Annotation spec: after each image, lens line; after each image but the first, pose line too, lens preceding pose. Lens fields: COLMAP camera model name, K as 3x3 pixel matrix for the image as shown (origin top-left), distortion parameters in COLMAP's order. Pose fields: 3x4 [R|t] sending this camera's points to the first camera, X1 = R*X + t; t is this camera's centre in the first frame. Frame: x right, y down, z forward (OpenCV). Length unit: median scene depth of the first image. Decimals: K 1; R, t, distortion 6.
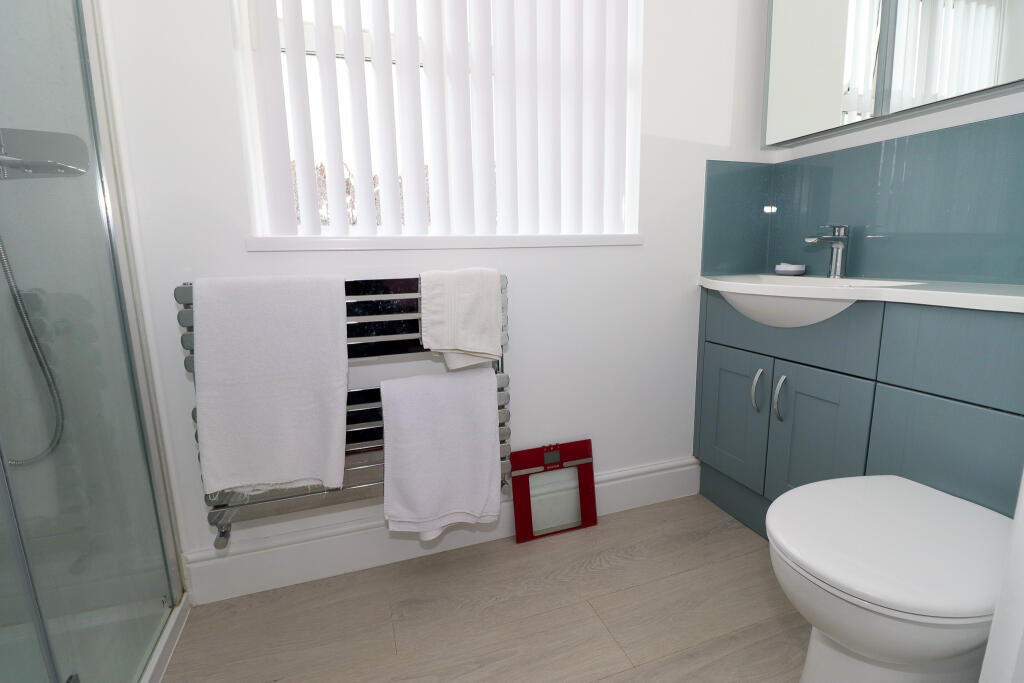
lens RADIAL K [[476.2, 0, 512.0], [0, 476.2, 341.5], [0, 0, 1]] dist [0.001019, -0.000273]
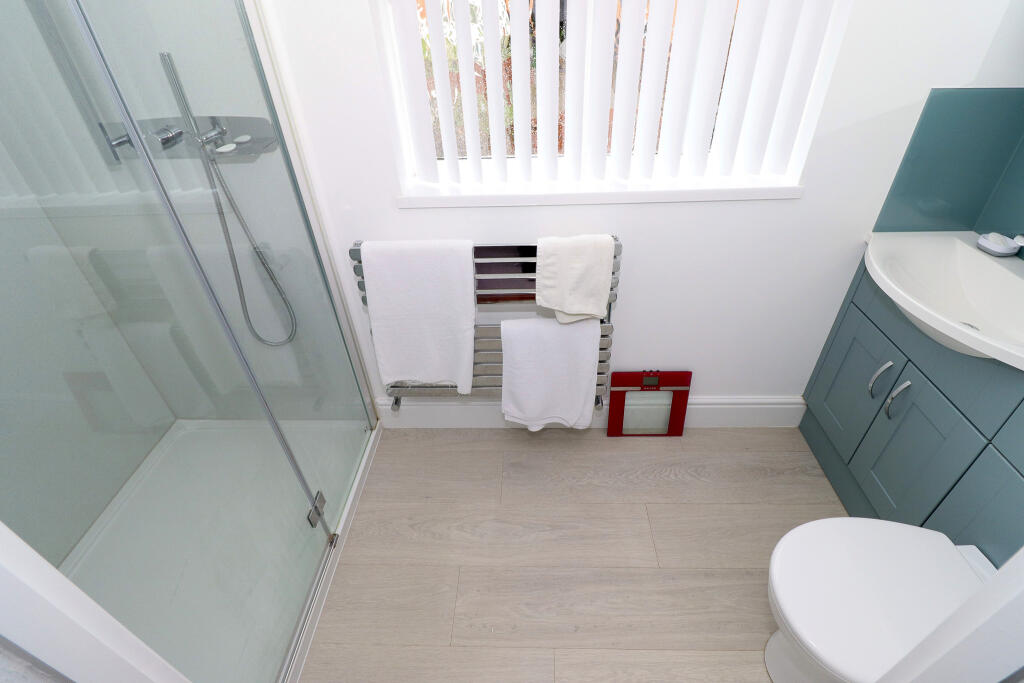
lens RADIAL K [[473.5, 0, 517.3], [0, 473.5, 337.8], [0, 0, 1]] dist [0.032494, -0.034804]
pose [[0.934313, 0.204304, -0.292095, 0.119337], [-0.052961, 0.889914, 0.453043, -0.416792], [0.352498, -0.407814, 0.842278, -0.018965]]
